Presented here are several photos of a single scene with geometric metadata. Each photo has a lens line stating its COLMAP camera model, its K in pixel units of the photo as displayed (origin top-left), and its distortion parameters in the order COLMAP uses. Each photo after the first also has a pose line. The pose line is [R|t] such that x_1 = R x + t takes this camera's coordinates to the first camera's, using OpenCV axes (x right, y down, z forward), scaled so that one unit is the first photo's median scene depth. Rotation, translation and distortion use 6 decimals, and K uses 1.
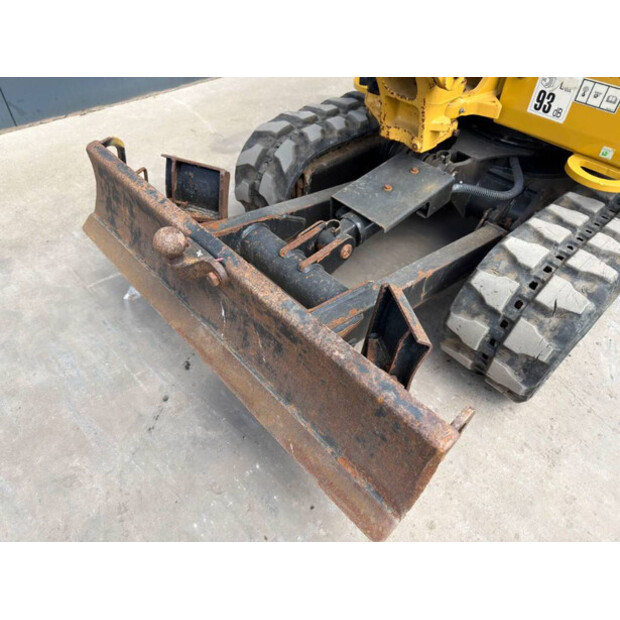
lens RADIAL K [[447.1, 0, 310.0], [0, 447.1, 310.0], [0, 0, 1]] dist [-0.002309, -0.003634]
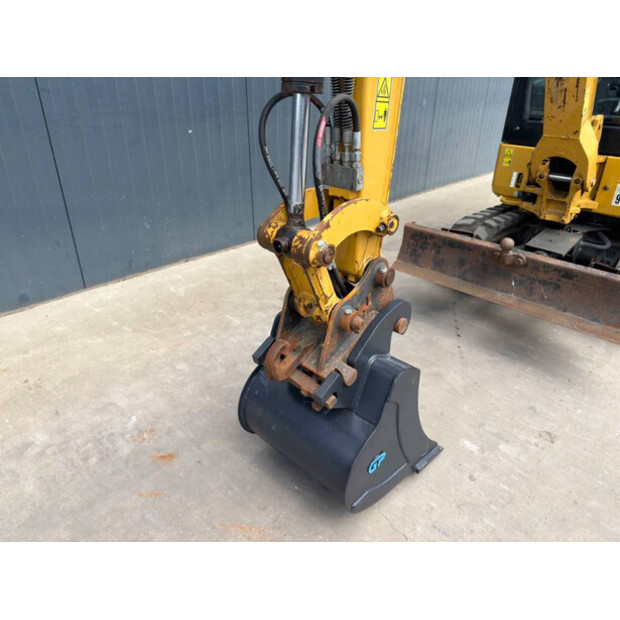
lens RADIAL K [[436.4, 0, 310.0], [0, 436.4, 310.0], [0, 0, 1]] dist [0.062423, -0.074643]
pose [[0.998829, -0.033927, 0.034495, -0.978538], [0.043046, 0.948651, -0.313383, 0.586801], [-0.022092, 0.314501, 0.949000, -0.739128]]
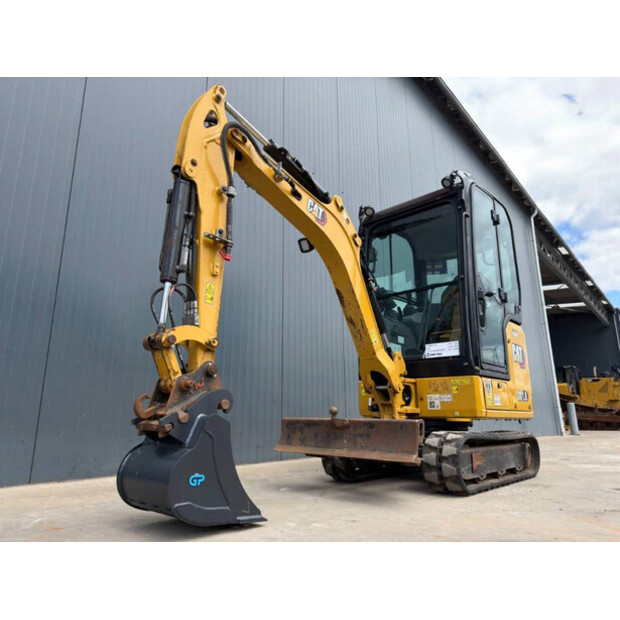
lens RADIAL K [[434.1, 0, 305.5], [0, 434.1, 310.2], [0, 0, 1]] dist [0.059649, -0.063076]
pose [[0.996518, -0.005771, 0.083183, -0.557560], [0.074538, 0.508795, -0.857655, 1.635350], [-0.037373, 0.860869, 0.507453, -0.995742]]
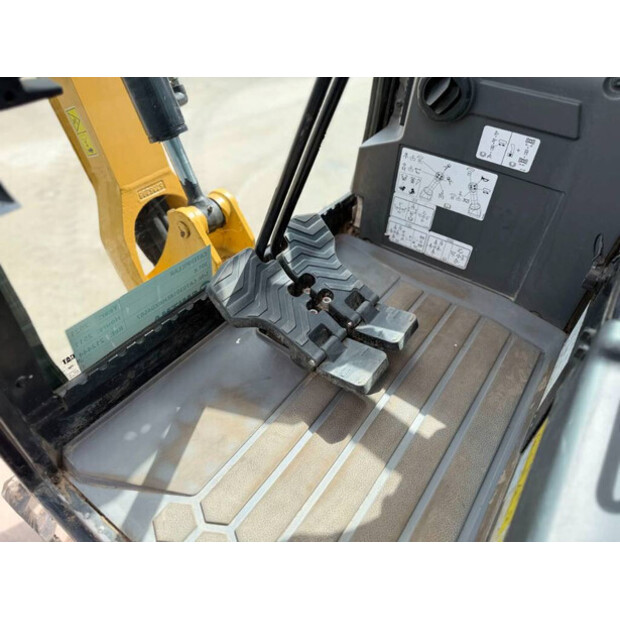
lens RADIAL K [[436.4, 0, 310.0], [0, 436.4, 310.0], [0, 0, 1]] dist [0.062423, -0.074643]
pose [[0.186064, 0.651039, -0.735886, 1.102318], [-0.720023, 0.599960, 0.348732, -1.054932], [0.668541, 0.464969, 0.580394, 0.477088]]
